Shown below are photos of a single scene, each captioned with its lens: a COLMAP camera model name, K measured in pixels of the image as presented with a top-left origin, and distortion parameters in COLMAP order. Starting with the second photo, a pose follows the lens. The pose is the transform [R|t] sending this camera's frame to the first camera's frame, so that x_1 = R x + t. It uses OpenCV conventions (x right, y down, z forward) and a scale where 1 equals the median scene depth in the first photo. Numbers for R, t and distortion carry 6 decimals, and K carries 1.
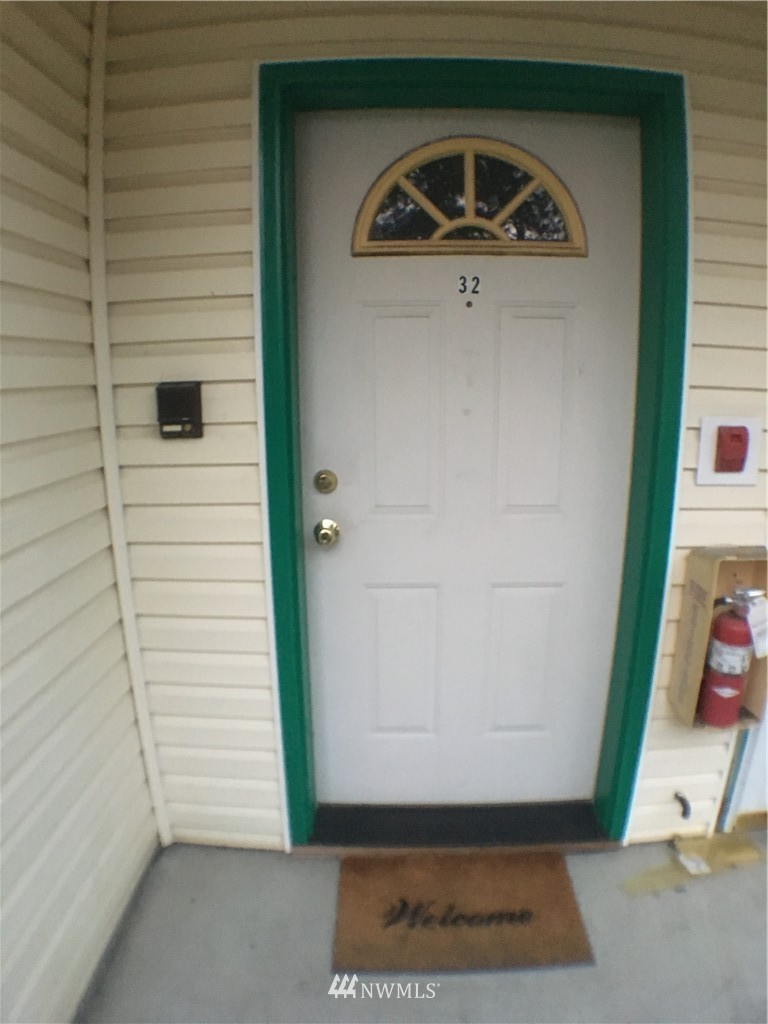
lens RADIAL K [[598.5, 0, 384.0], [0, 598.5, 512.0], [0, 0, 1]] dist [-0.176473, 0.027682]
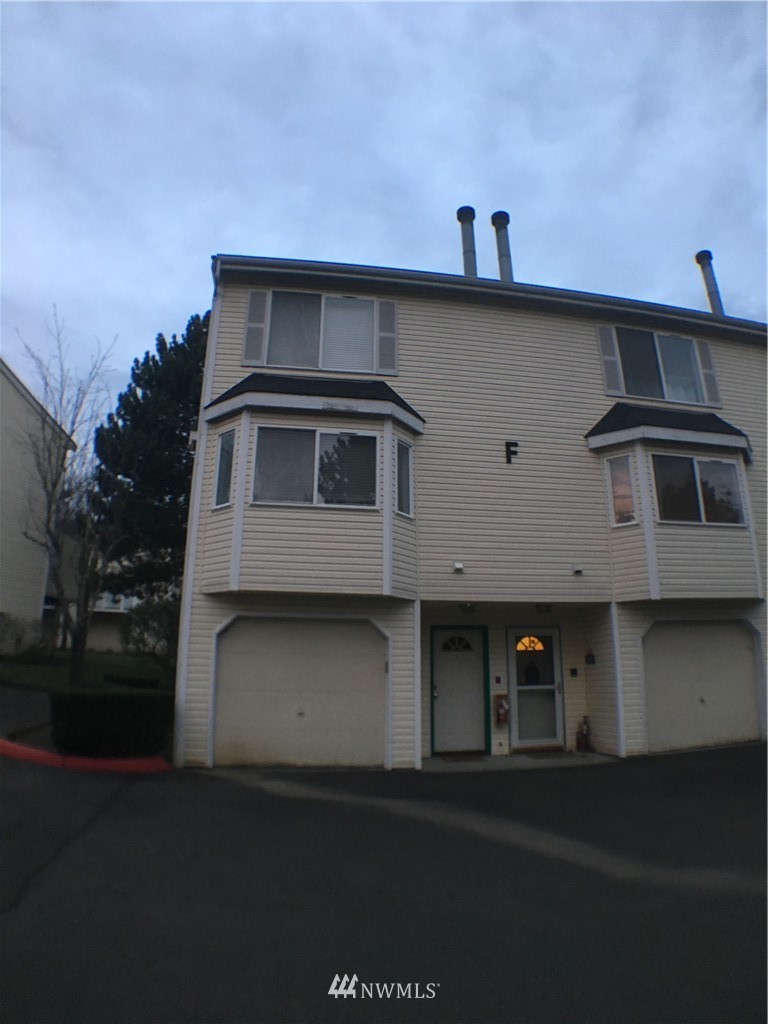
lens RADIAL K [[598.5, 0, 384.0], [0, 598.5, 512.0], [0, 0, 1]] dist [-0.176473, 0.027682]
pose [[0.983810, 0.057553, 0.169721, -1.953008], [0.030671, 0.878987, -0.475858, 1.370548], [-0.176570, 0.473360, 0.862991, -5.563869]]
